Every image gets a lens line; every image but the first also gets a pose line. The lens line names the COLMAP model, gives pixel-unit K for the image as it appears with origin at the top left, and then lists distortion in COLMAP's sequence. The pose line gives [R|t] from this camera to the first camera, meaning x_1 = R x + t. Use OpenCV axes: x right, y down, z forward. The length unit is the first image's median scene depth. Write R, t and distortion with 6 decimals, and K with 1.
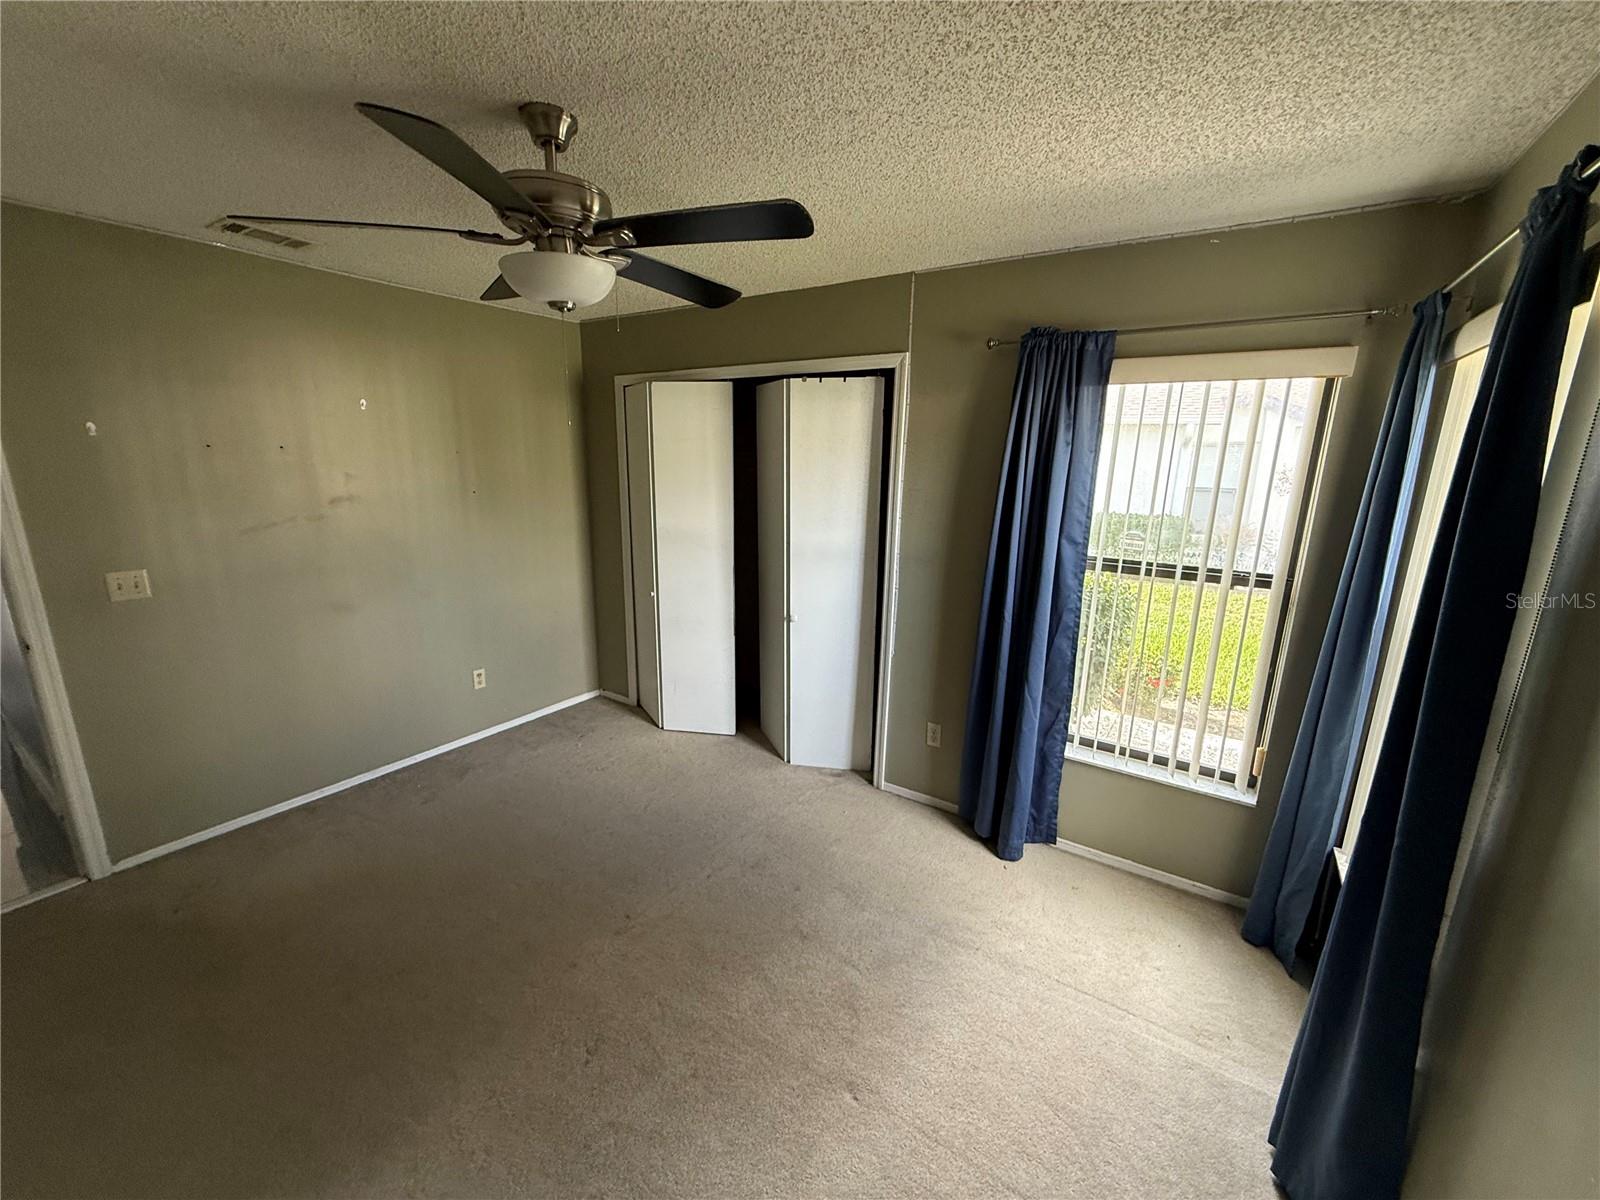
lens RADIAL K [[637.1, 0, 797.0], [0, 637.1, 603.7], [0, 0, 1]] dist [-0.000197, -0.000205]
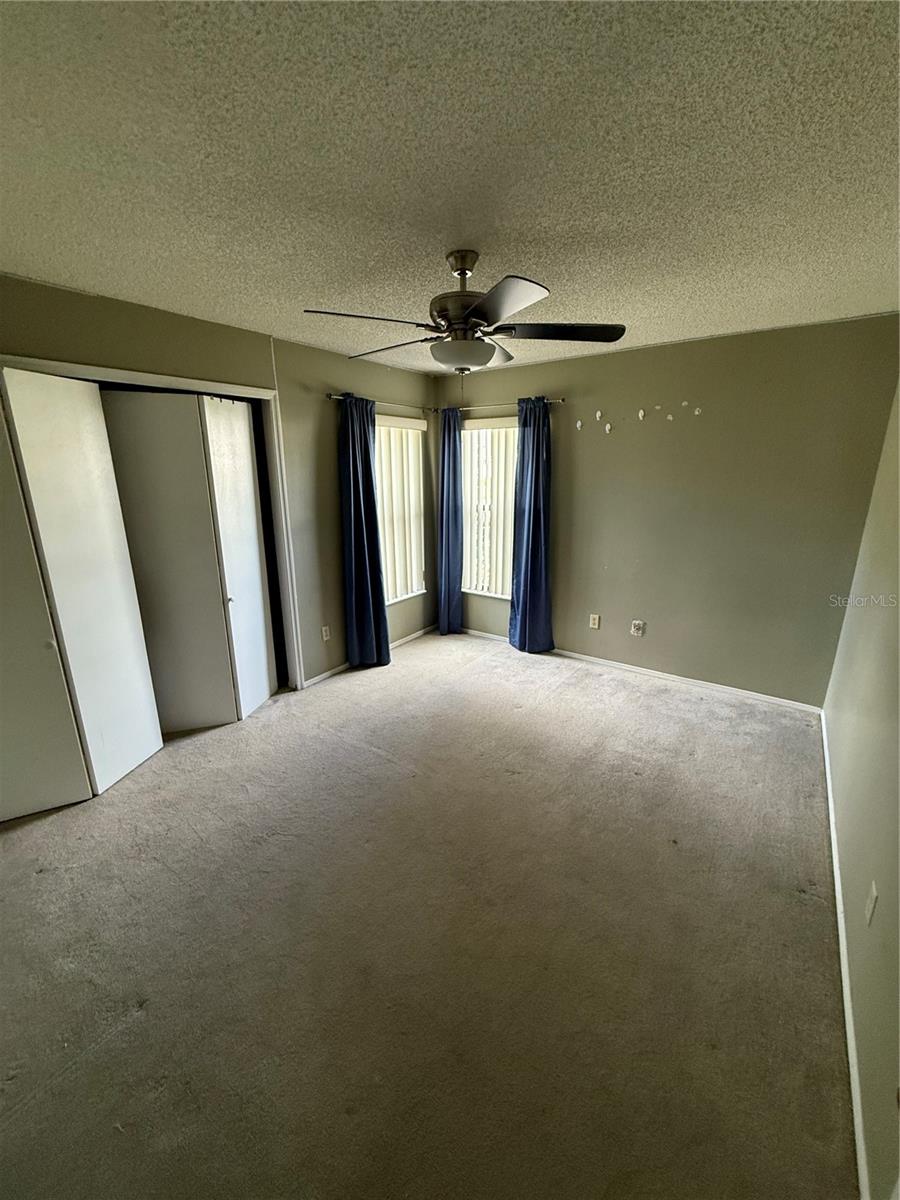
lens RADIAL K [[477.8, 0, 450.0], [0, 477.8, 600.0], [0, 0, 1]] dist [-0.000197, -0.000205]
pose [[0.029473, -0.283988, 0.958375, -1.063596], [0.249535, 0.930524, 0.268061, -0.139864], [-0.967917, 0.231247, 0.098290, 0.627567]]
